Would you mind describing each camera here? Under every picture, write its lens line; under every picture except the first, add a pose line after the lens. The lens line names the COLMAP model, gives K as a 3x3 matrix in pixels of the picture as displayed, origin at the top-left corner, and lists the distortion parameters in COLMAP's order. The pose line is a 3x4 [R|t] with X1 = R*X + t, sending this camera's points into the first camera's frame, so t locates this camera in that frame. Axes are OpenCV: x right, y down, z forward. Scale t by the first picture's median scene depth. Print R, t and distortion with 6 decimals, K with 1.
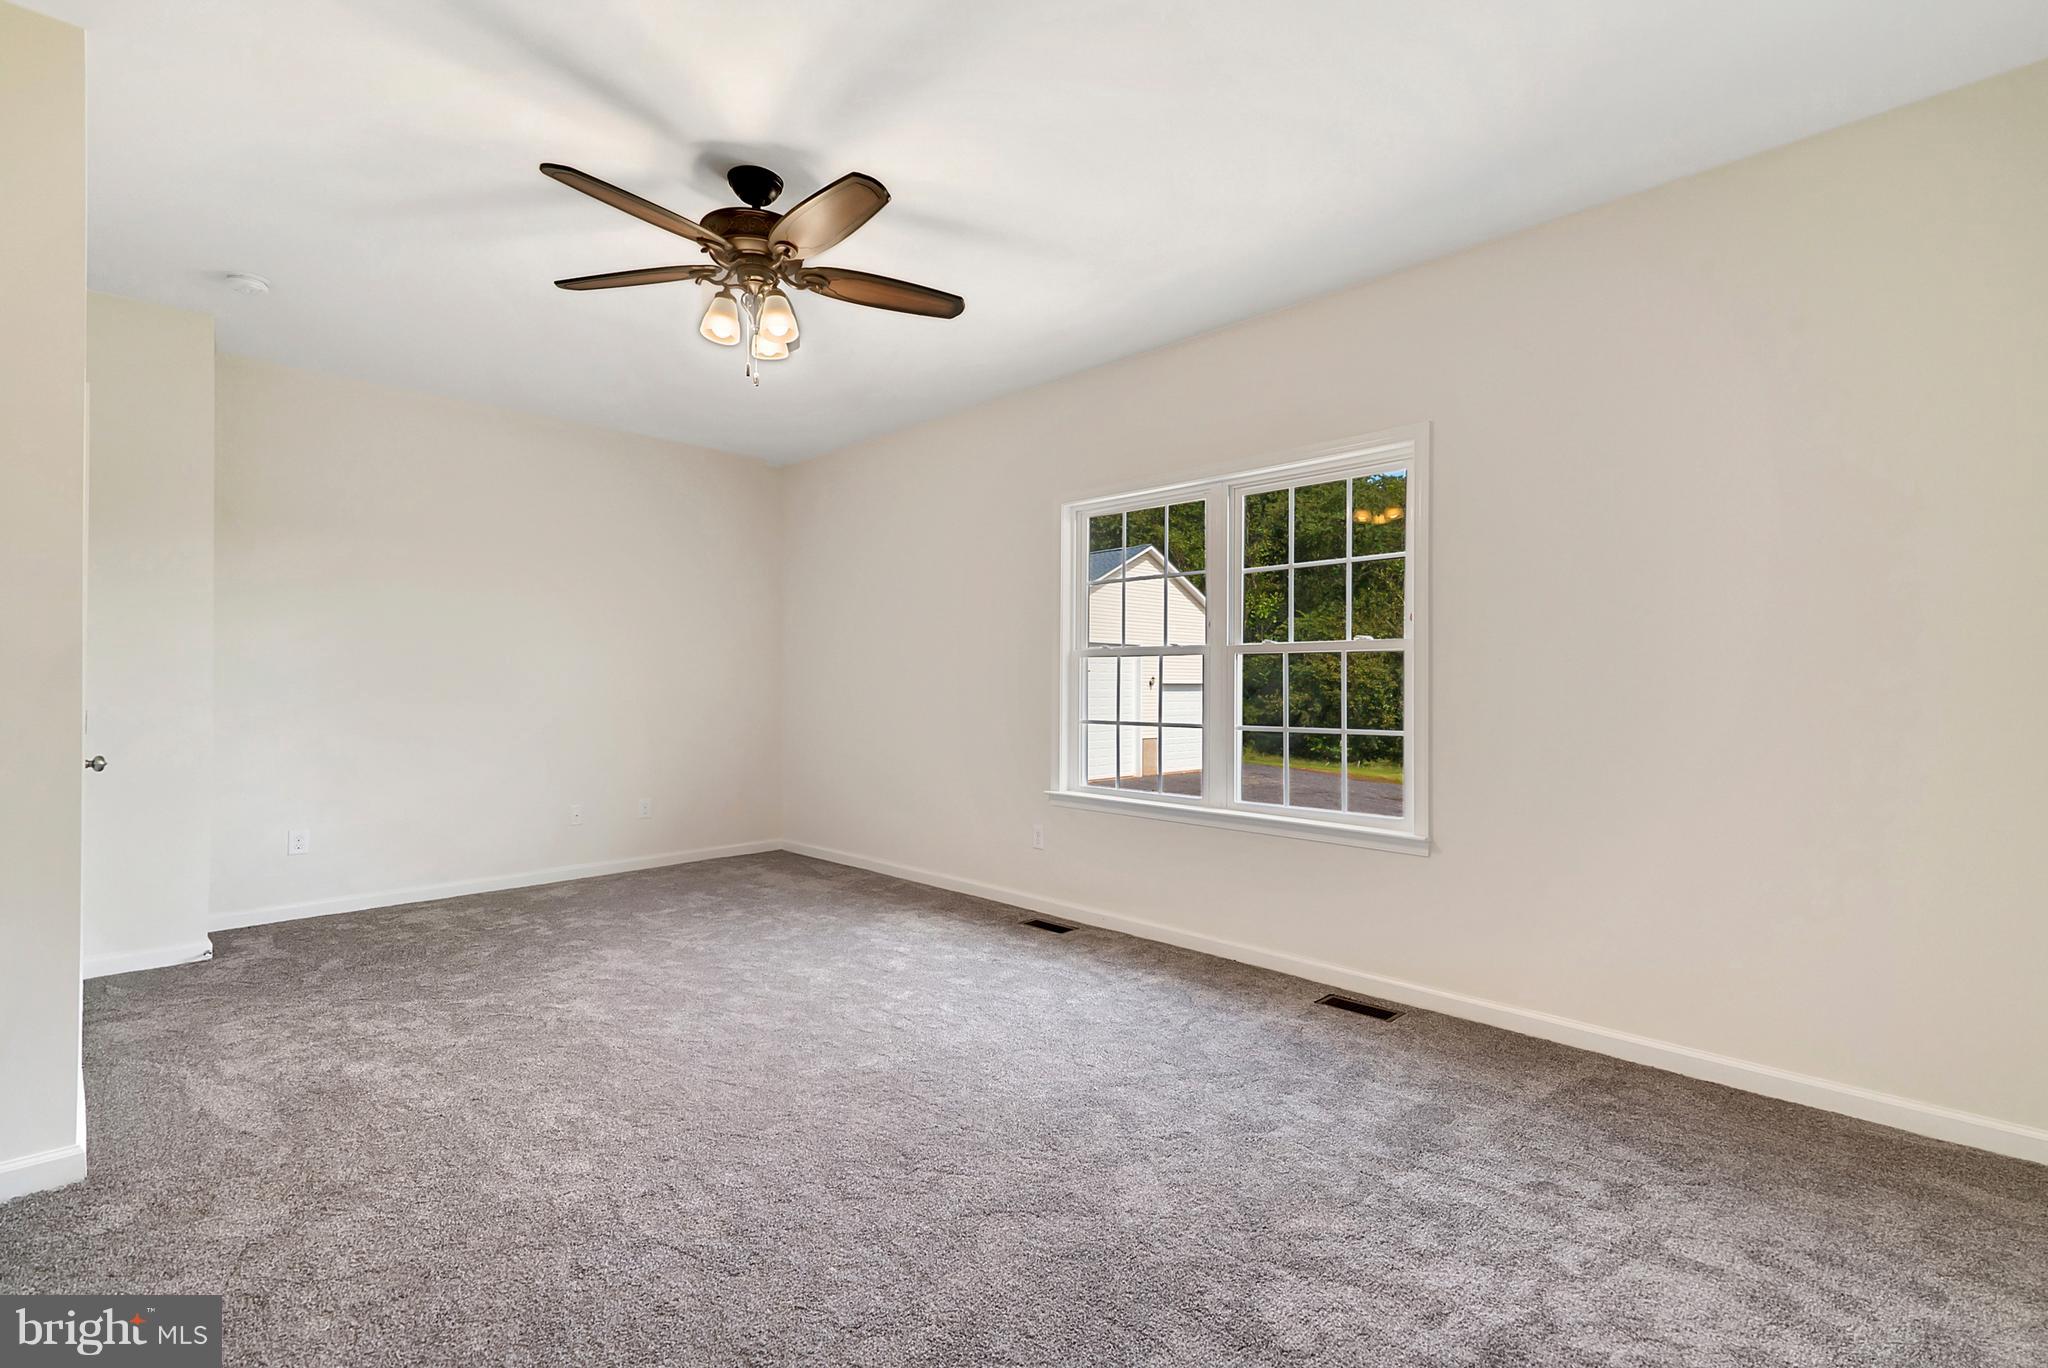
lens RADIAL K [[934.2, 0, 1022.4], [0, 934.2, 691.0], [0, 0, 1]] dist [-0.001974, -0.000148]
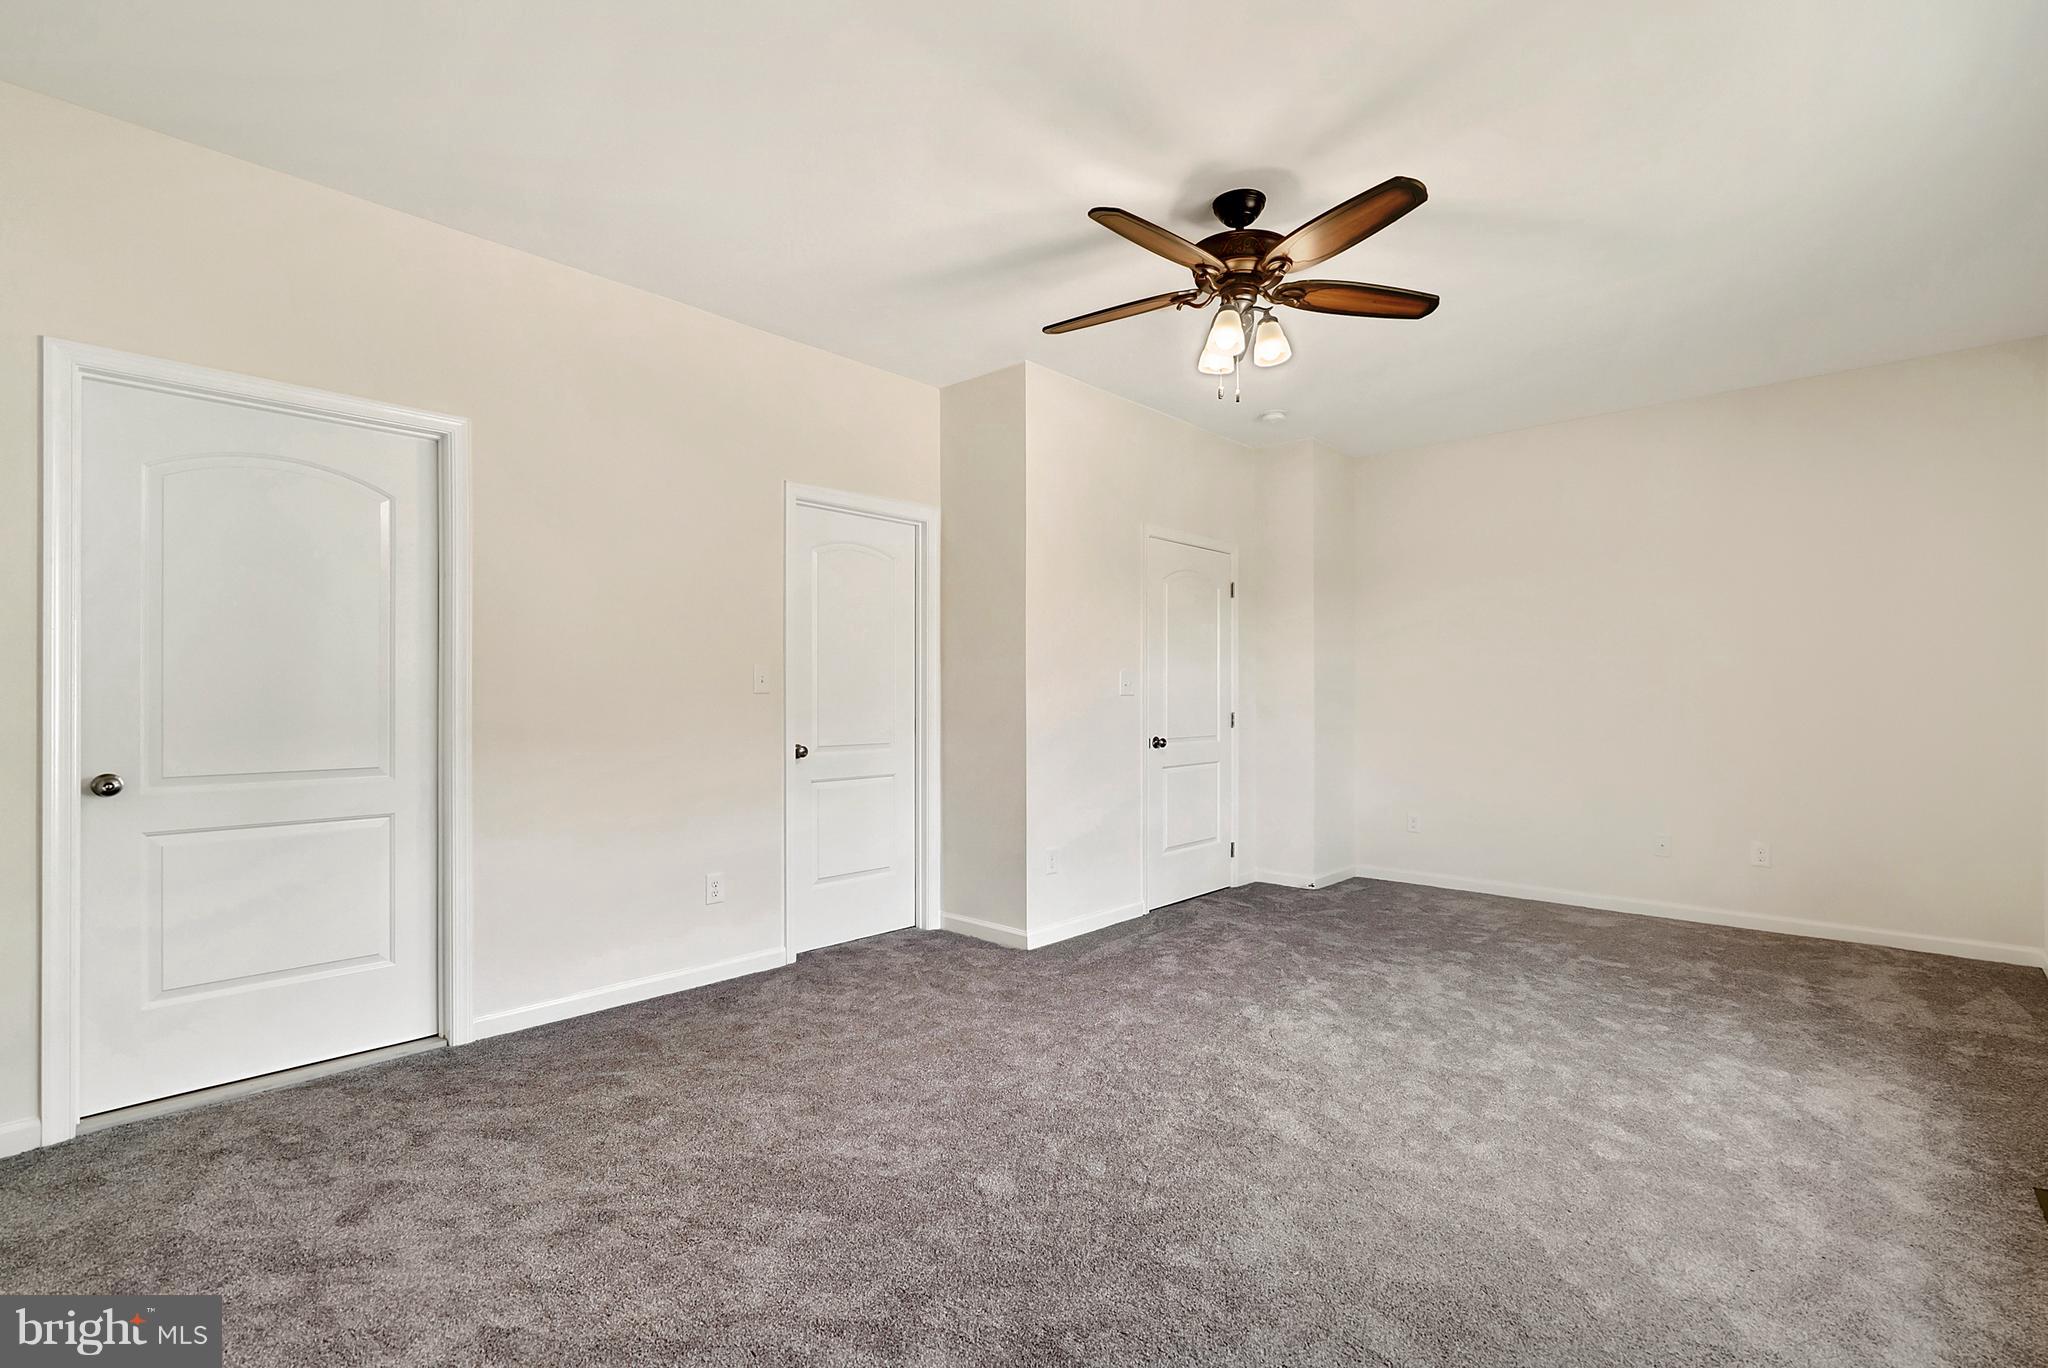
lens RADIAL K [[934.2, 0, 1022.4], [0, 934.2, 691.0], [0, 0, 1]] dist [-0.001974, -0.000148]
pose [[0.071473, 0.001792, -0.997441, 0.543072], [-0.023541, 0.999723, 0.000110, 0.007866], [0.997165, 0.023473, 0.071495, 0.556924]]
